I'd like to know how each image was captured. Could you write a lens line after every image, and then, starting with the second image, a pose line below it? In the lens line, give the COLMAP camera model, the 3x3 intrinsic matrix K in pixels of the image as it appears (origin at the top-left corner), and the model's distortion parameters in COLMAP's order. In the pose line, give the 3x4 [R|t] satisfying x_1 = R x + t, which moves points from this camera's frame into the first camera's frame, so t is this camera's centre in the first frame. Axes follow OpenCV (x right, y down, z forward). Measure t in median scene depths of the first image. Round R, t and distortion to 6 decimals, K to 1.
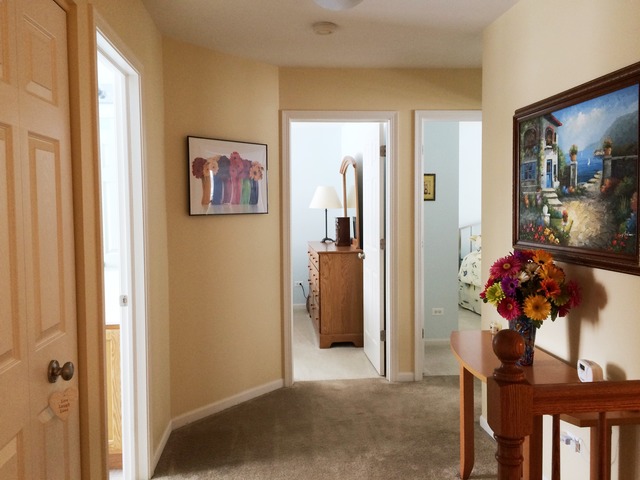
lens RADIAL K [[539.5, 0, 320.1], [0, 539.5, 239.3], [0, 0, 1]] dist [0.006813, 0.002539]
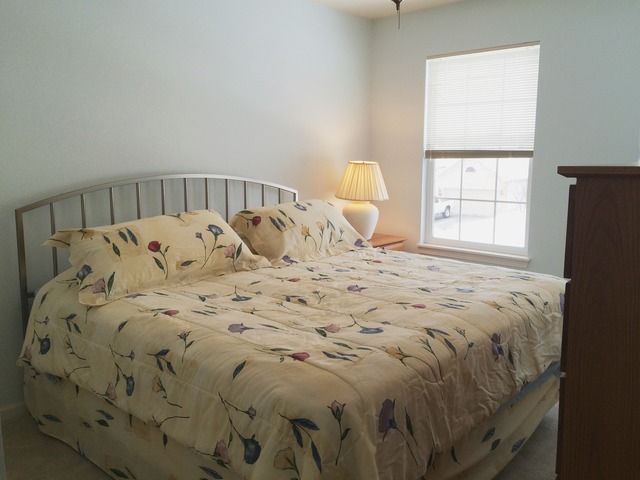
lens RADIAL K [[539.5, 0, 319.9], [0, 539.5, 240.0], [0, 0, 1]] dist [0.006813, 0.002539]
pose [[0.732212, -0.079025, 0.676476, 0.166590], [0.028829, 0.995952, 0.085141, -0.027482], [-0.680466, -0.042839, 0.731526, 0.619808]]
